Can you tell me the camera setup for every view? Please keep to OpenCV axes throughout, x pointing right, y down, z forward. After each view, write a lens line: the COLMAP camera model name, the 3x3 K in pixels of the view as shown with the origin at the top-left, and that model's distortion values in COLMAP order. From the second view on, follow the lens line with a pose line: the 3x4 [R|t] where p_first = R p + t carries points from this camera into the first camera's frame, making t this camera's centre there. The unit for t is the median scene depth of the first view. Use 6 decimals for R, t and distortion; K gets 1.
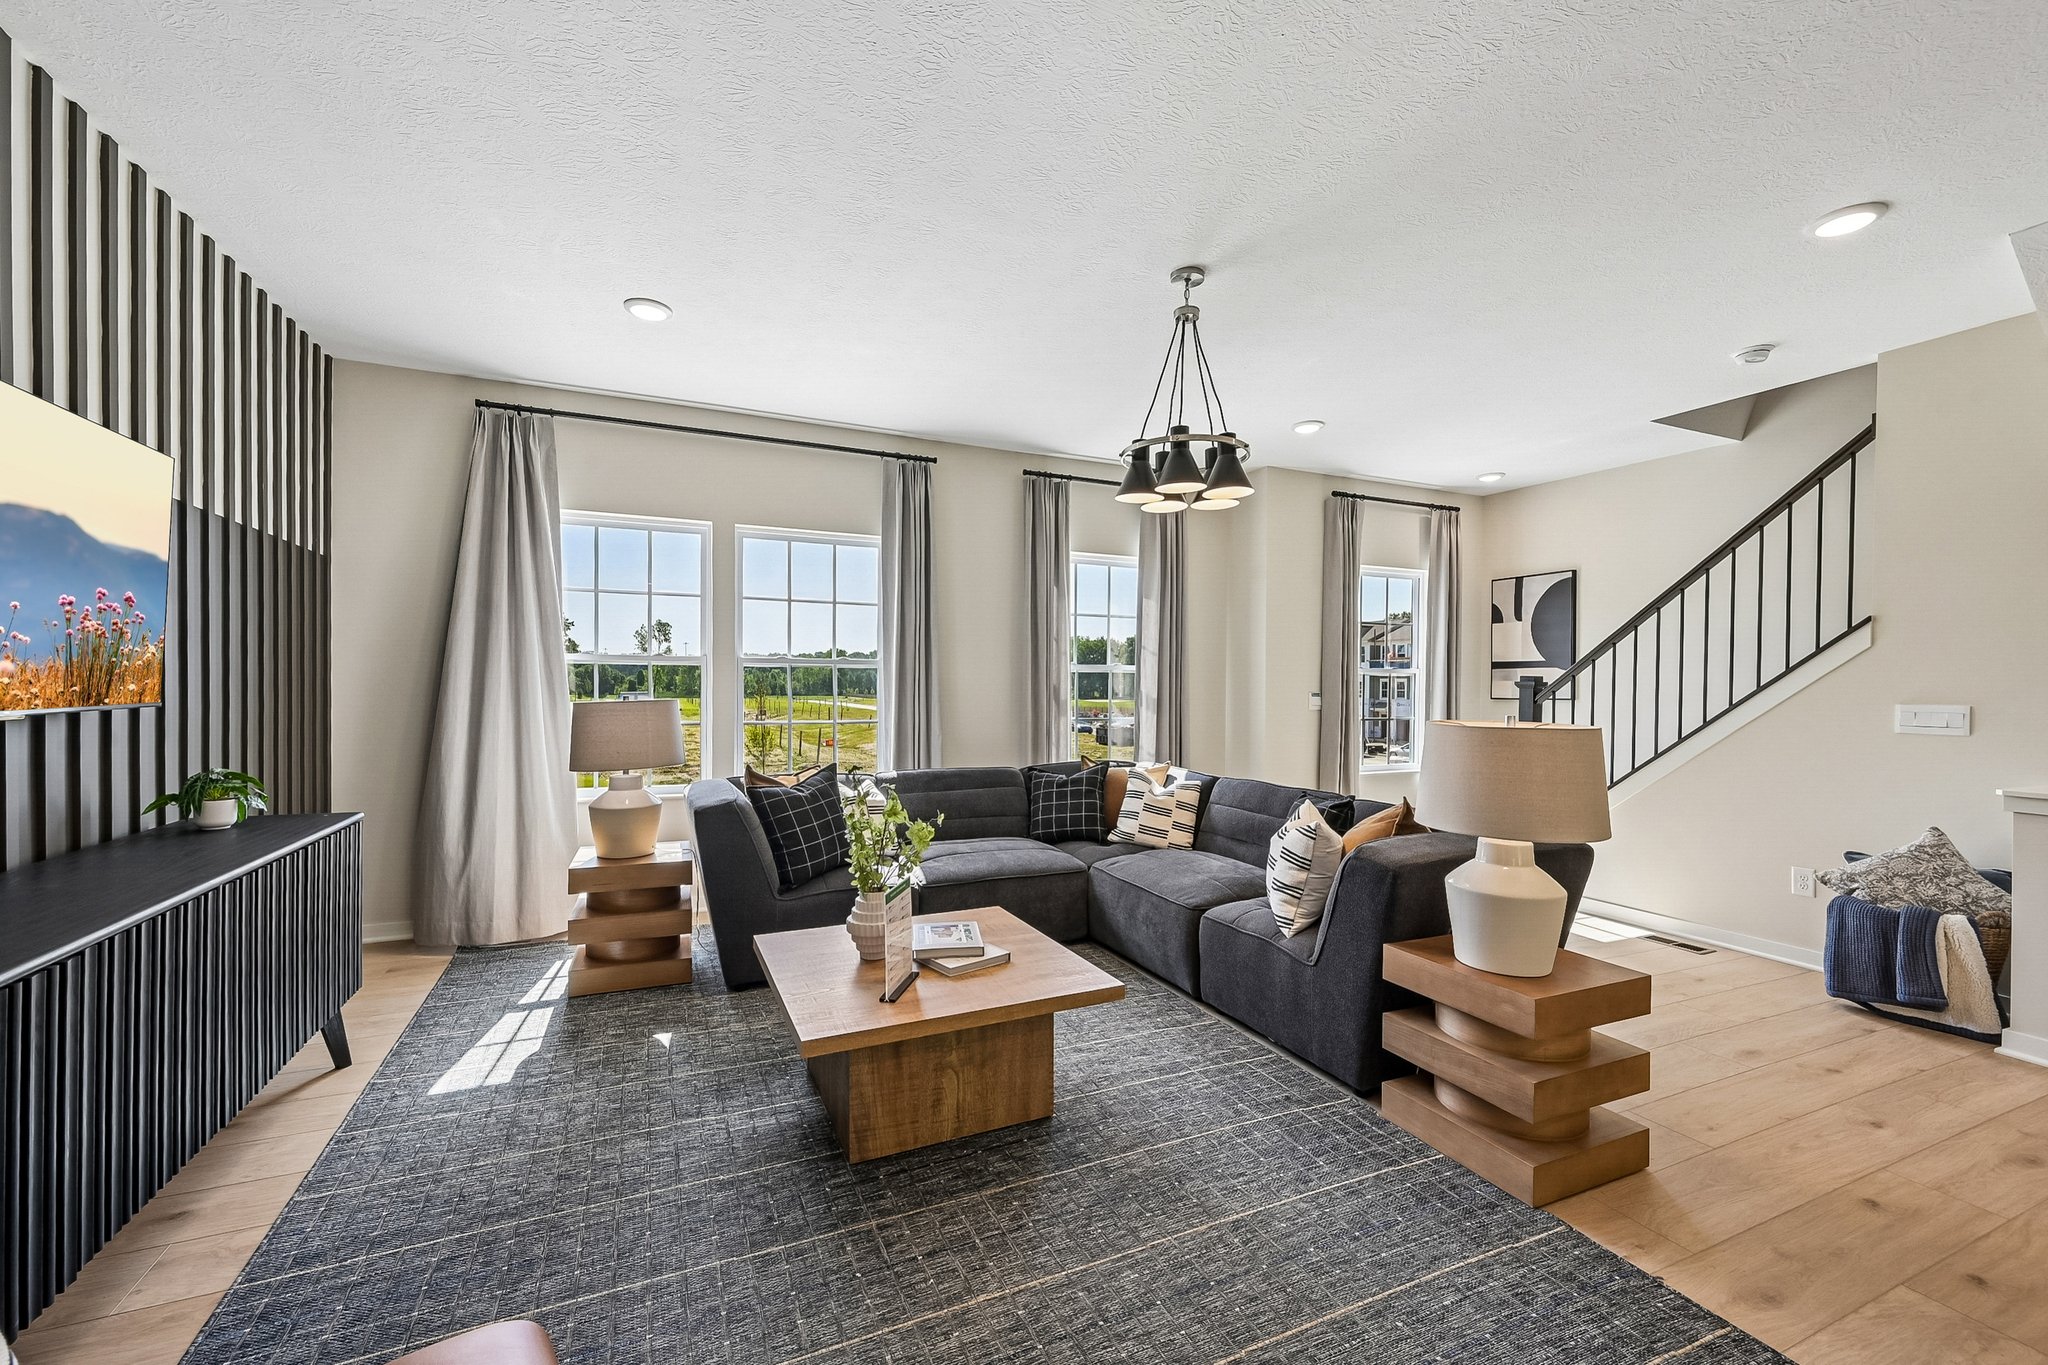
lens RADIAL K [[818.9, 0, 1017.2], [0, 818.9, 694.3], [0, 0, 1]] dist [-0.000762, 0.000724]
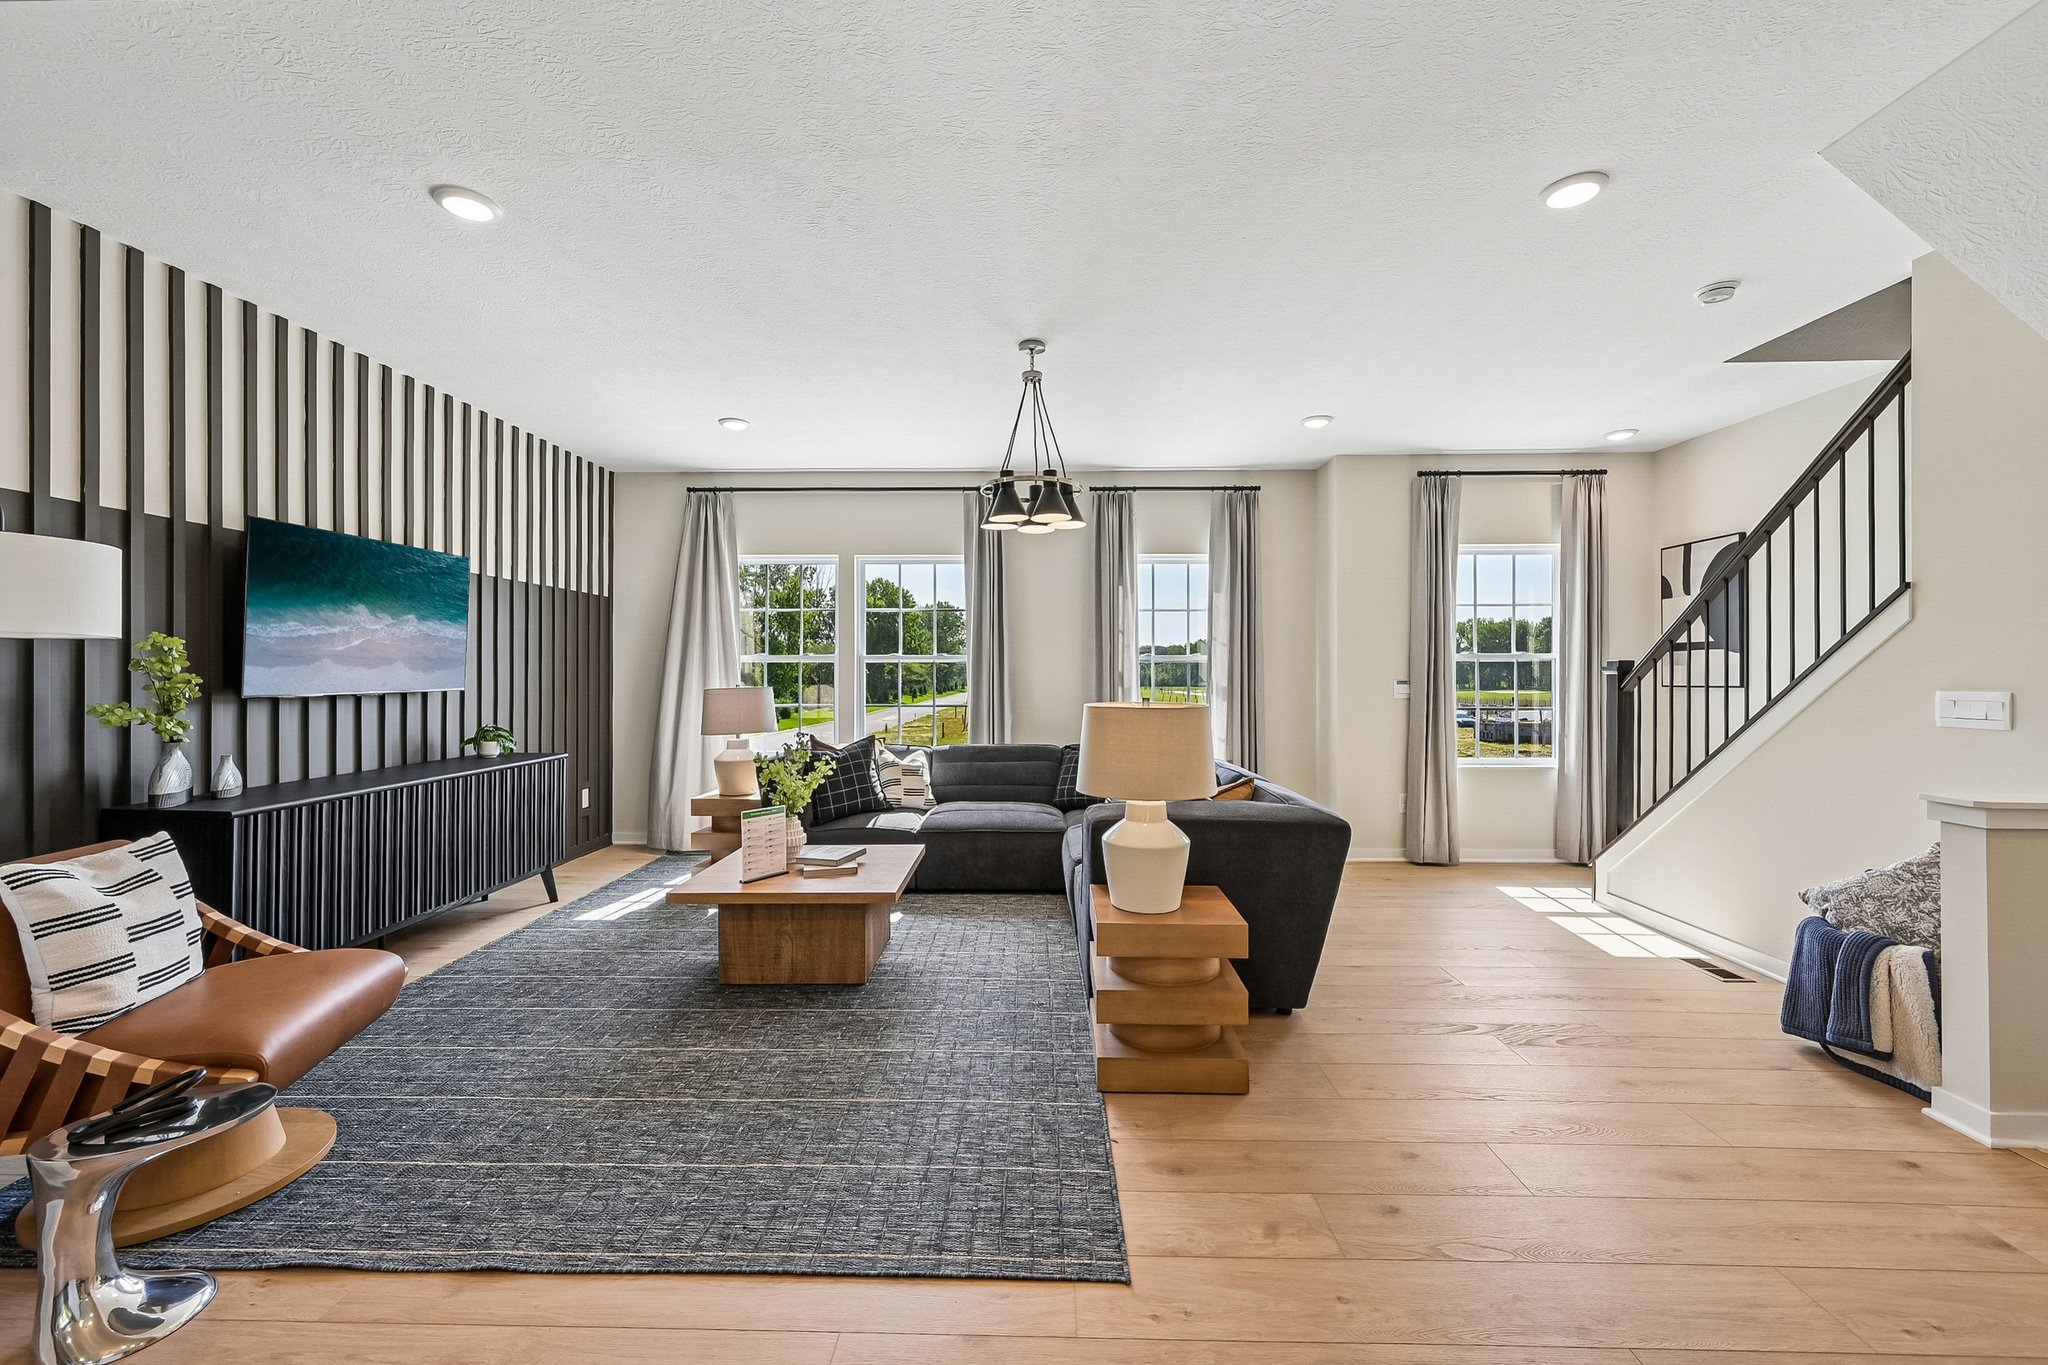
lens RADIAL K [[818.9, 0, 1027.3], [0, 818.9, 671.7], [0, 0, 1]] dist [-0.000762, 0.000724]
pose [[0.907508, -0.009329, -0.419930, 0.676116], [0.002669, 0.999861, -0.016445, 0.004656], [0.420026, 0.013803, 0.907407, -0.120771]]
